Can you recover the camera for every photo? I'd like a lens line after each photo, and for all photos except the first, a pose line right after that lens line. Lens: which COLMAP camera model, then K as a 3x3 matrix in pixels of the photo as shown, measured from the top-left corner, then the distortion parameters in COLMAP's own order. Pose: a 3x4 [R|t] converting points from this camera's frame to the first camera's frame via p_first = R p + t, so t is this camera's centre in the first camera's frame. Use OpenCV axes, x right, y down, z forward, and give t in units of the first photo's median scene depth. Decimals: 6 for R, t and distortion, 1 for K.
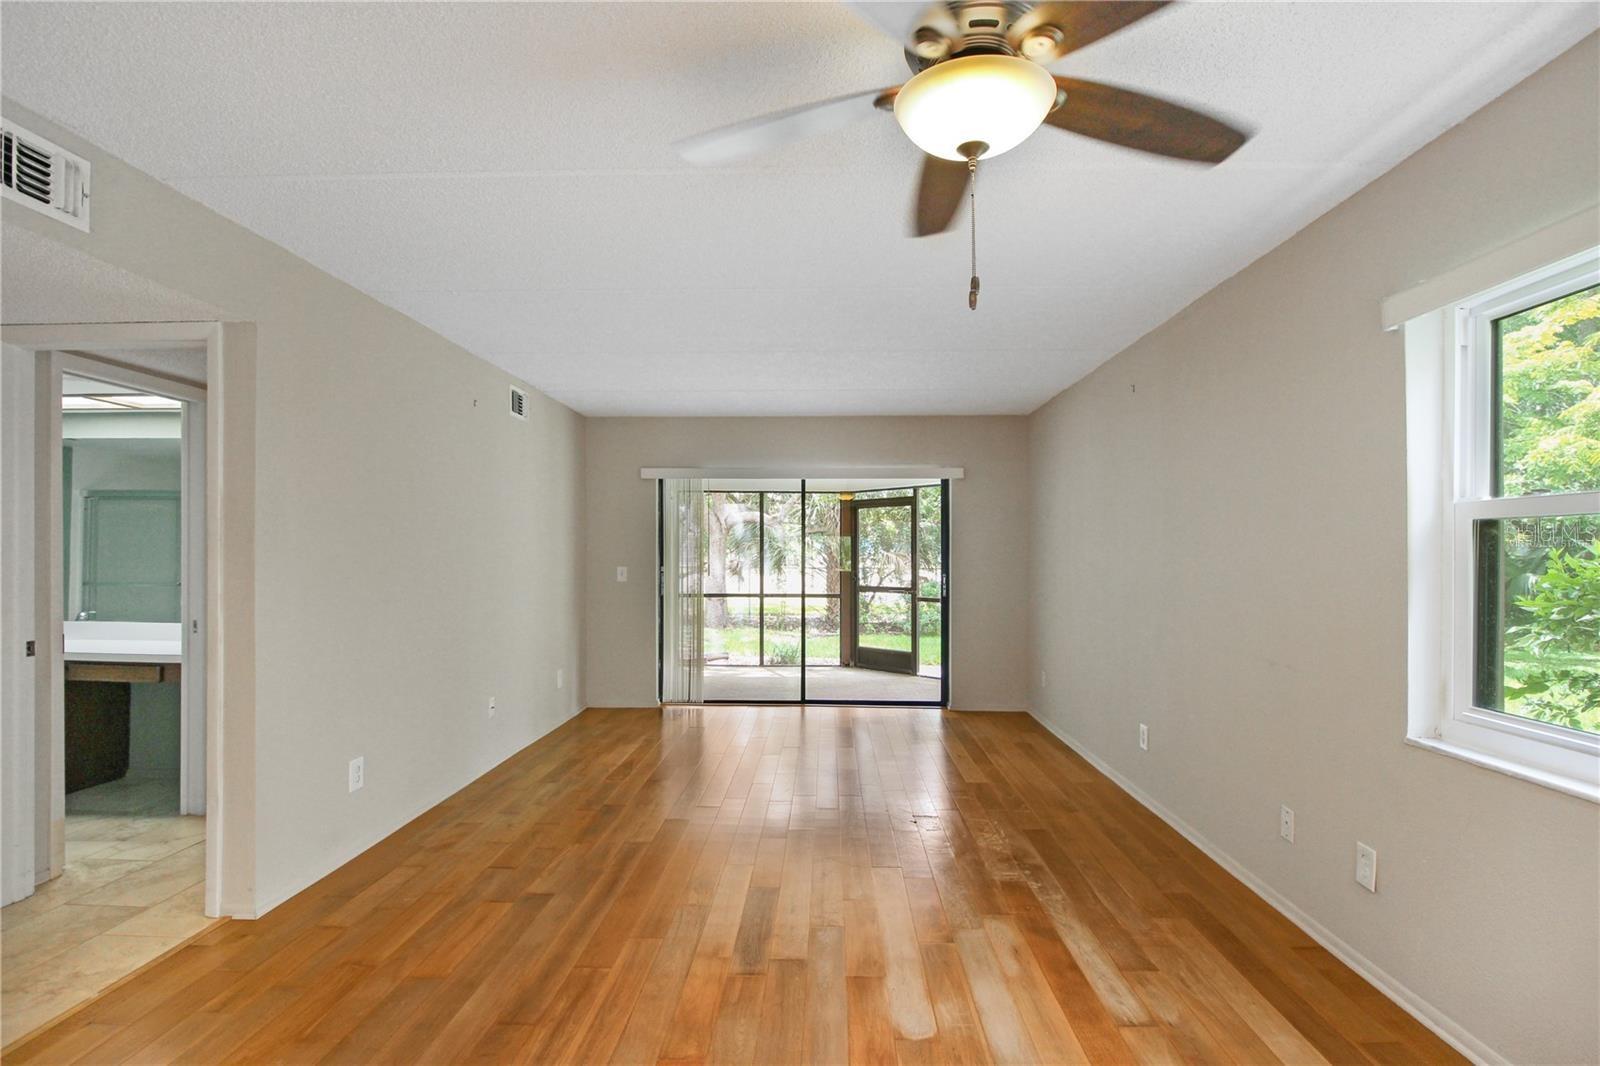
lens RADIAL K [[770.8, 0, 791.6], [0, 770.8, 534.1], [0, 0, 1]] dist [0.002390, -0.015188]
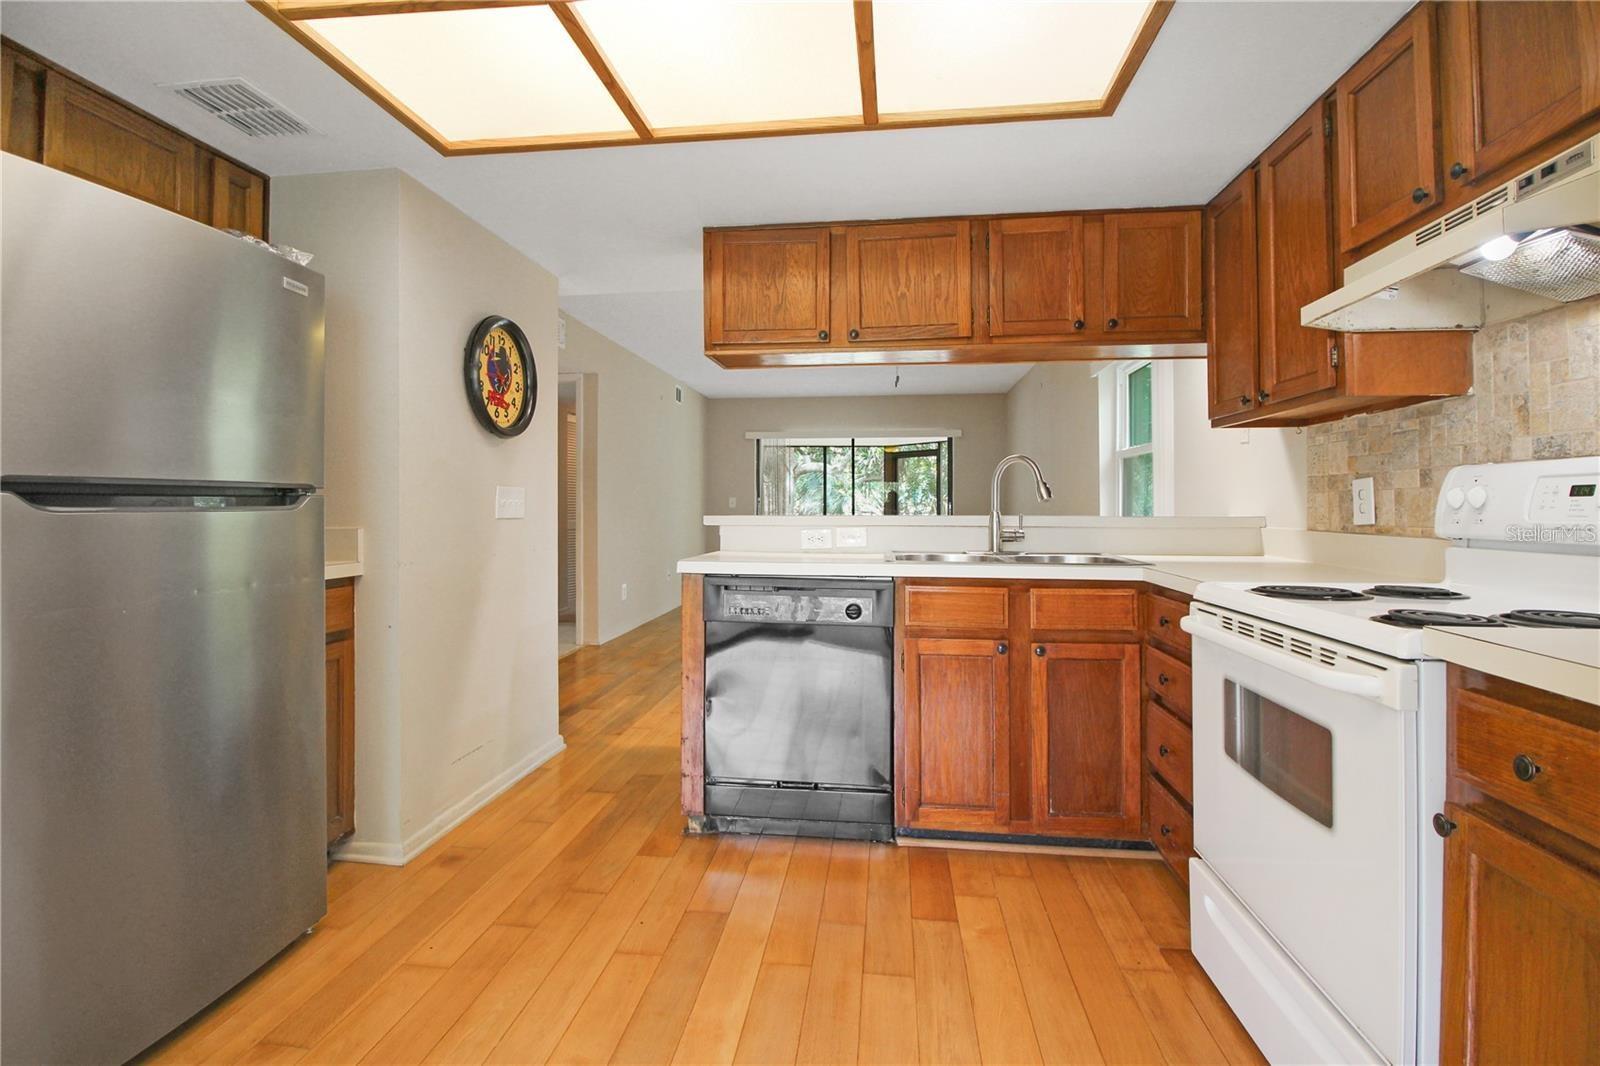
lens RADIAL K [[770.8, 0, 791.6], [0, 770.8, 534.1], [0, 0, 1]] dist [0.002390, -0.015188]
pose [[0.996649, 0.002400, -0.081760, 0.013765], [0.002615, 0.998124, 0.061177, 0.015848], [0.081754, -0.061186, 0.994773, -0.357669]]
